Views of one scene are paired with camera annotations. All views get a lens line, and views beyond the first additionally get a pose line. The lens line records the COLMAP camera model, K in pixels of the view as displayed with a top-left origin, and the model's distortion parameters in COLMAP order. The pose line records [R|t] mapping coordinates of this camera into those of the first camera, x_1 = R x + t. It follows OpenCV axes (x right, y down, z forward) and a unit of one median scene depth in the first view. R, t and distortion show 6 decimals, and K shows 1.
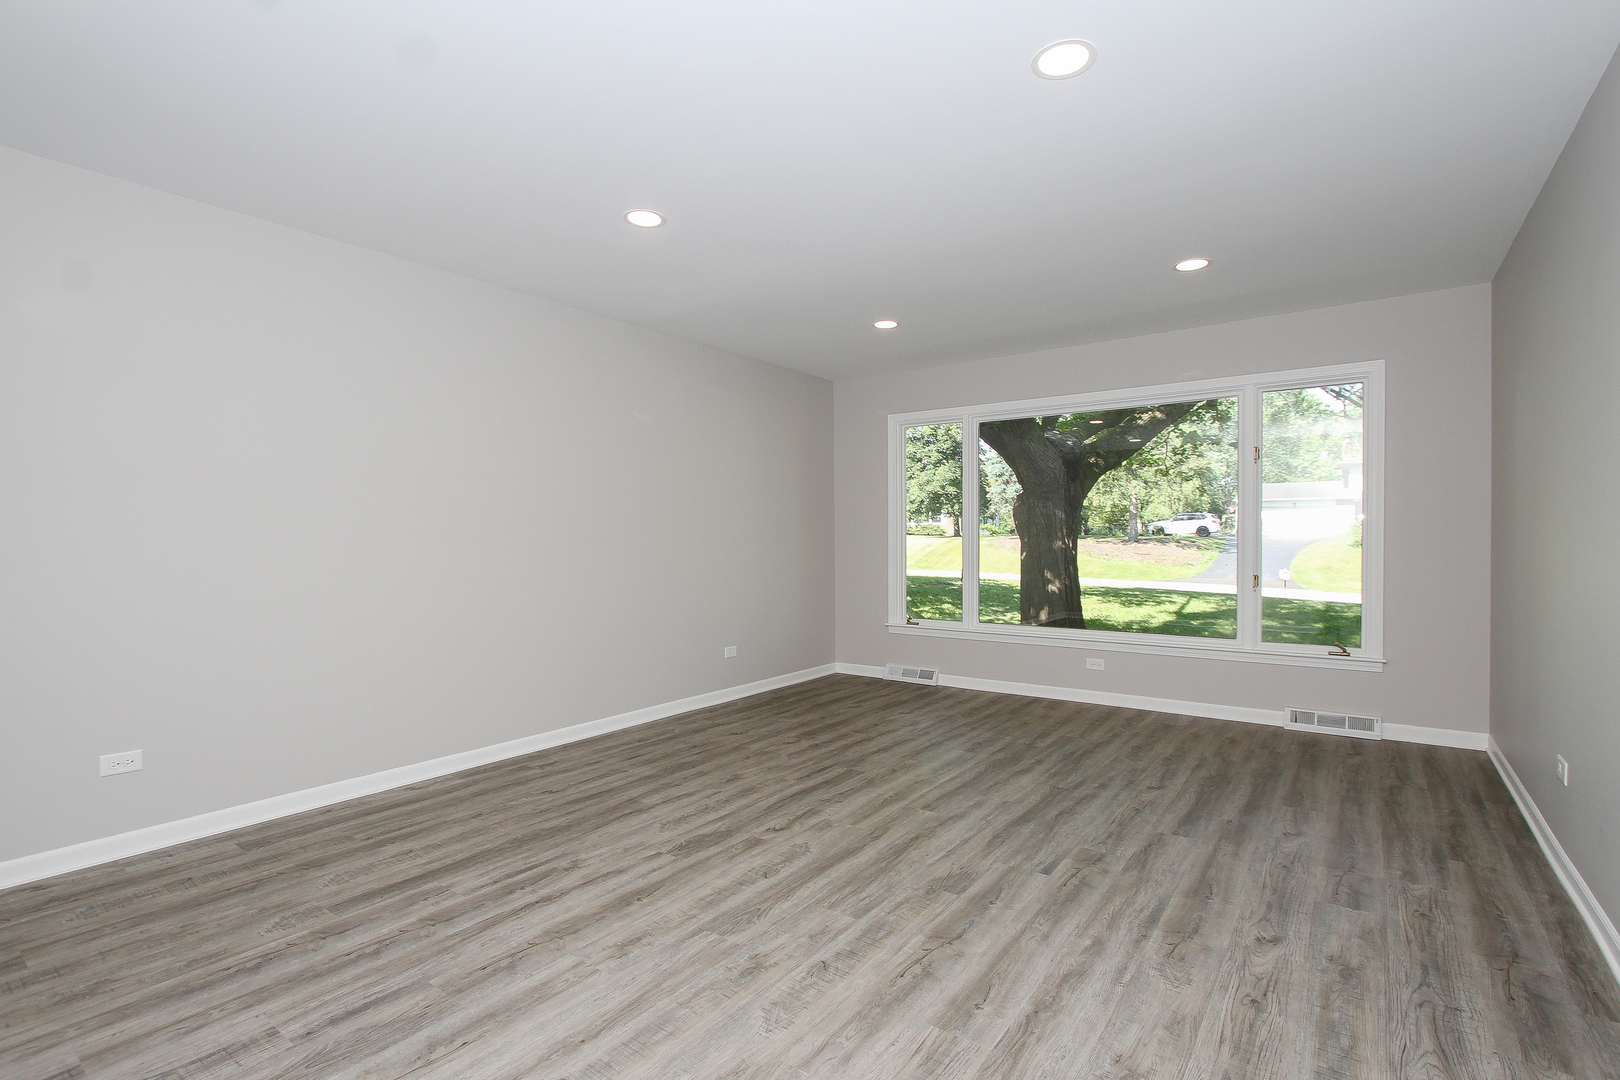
lens RADIAL K [[761.5, 0, 799.4], [0, 761.5, 538.8], [0, 0, 1]] dist [-0.013262, 0.000813]
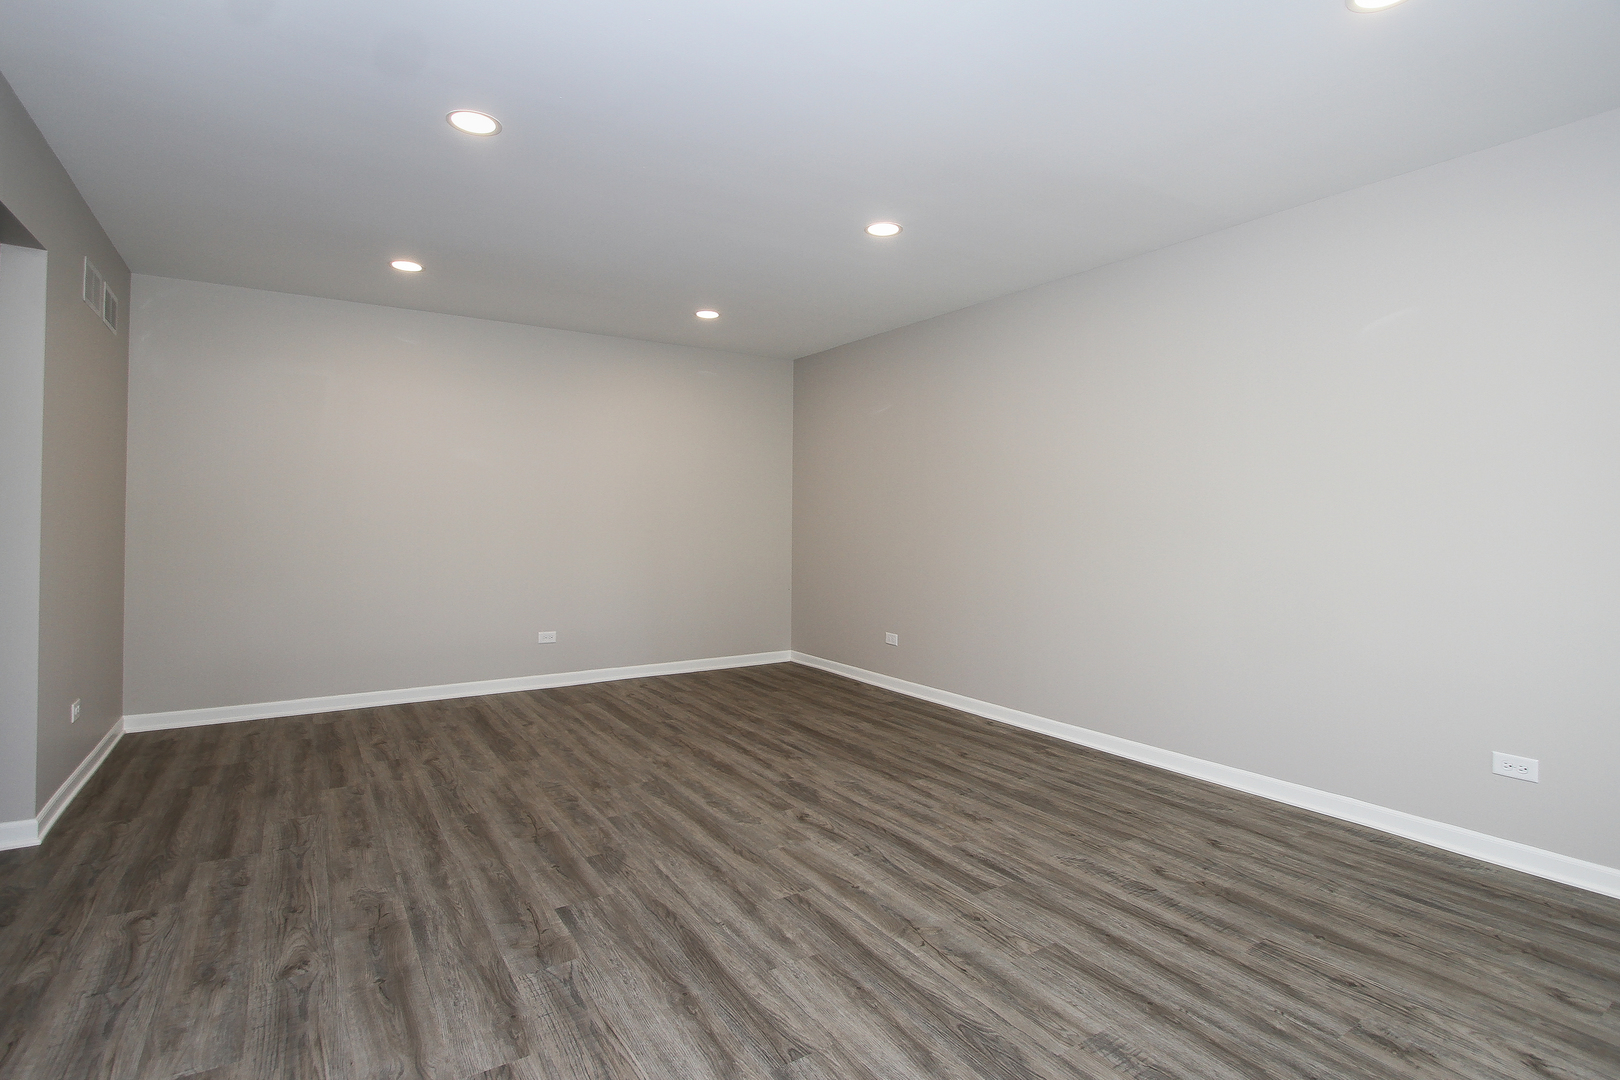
lens RADIAL K [[761.5, 0, 798.6], [0, 761.5, 534.1], [0, 0, 1]] dist [-0.013262, 0.000813]
pose [[-0.337166, 0.019798, -0.941237, 0.820863], [-0.006562, 0.999705, 0.023379, -0.006066], [0.941422, 0.014059, -0.336936, 1.218459]]
